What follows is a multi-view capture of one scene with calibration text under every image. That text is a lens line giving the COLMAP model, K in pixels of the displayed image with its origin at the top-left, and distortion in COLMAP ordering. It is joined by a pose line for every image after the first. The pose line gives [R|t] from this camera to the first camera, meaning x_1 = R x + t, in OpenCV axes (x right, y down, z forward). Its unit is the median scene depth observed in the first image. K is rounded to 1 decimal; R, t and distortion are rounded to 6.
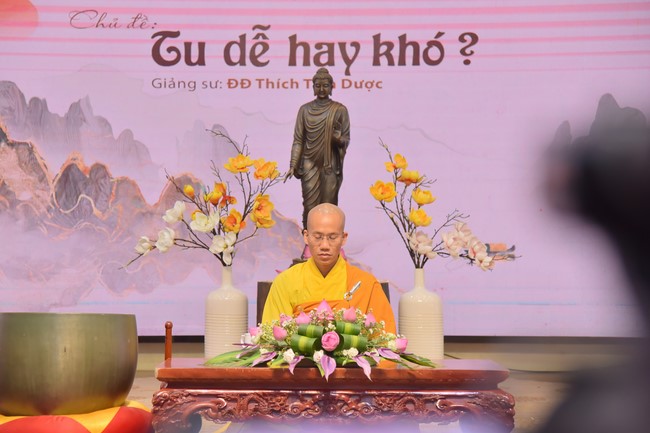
lens RADIAL K [[1606.9, 0, 325.0], [0, 1606.9, 216.5], [0, 0, 1]] dist [0.516189, -0.025953]
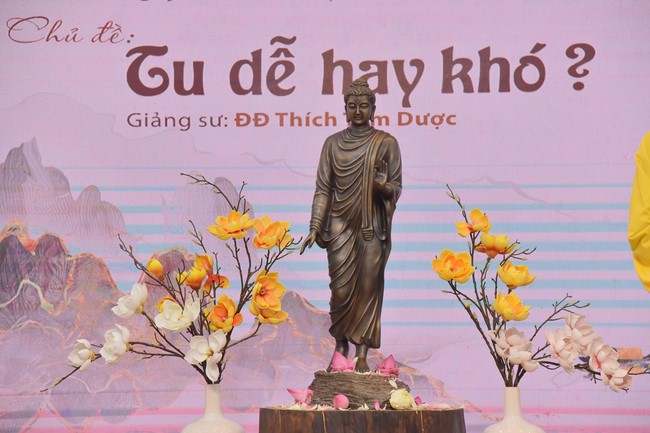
lens RADIAL K [[1937.2, 0, 342.1], [0, 1937.2, 216.9], [0, 0, 1]] dist [0.873485, -0.478745]
pose [[0.999557, -0.006521, -0.029040, 0.010550], [0.005062, 0.998734, -0.050046, 0.002589], [0.029329, 0.049876, 0.998325, 0.158910]]
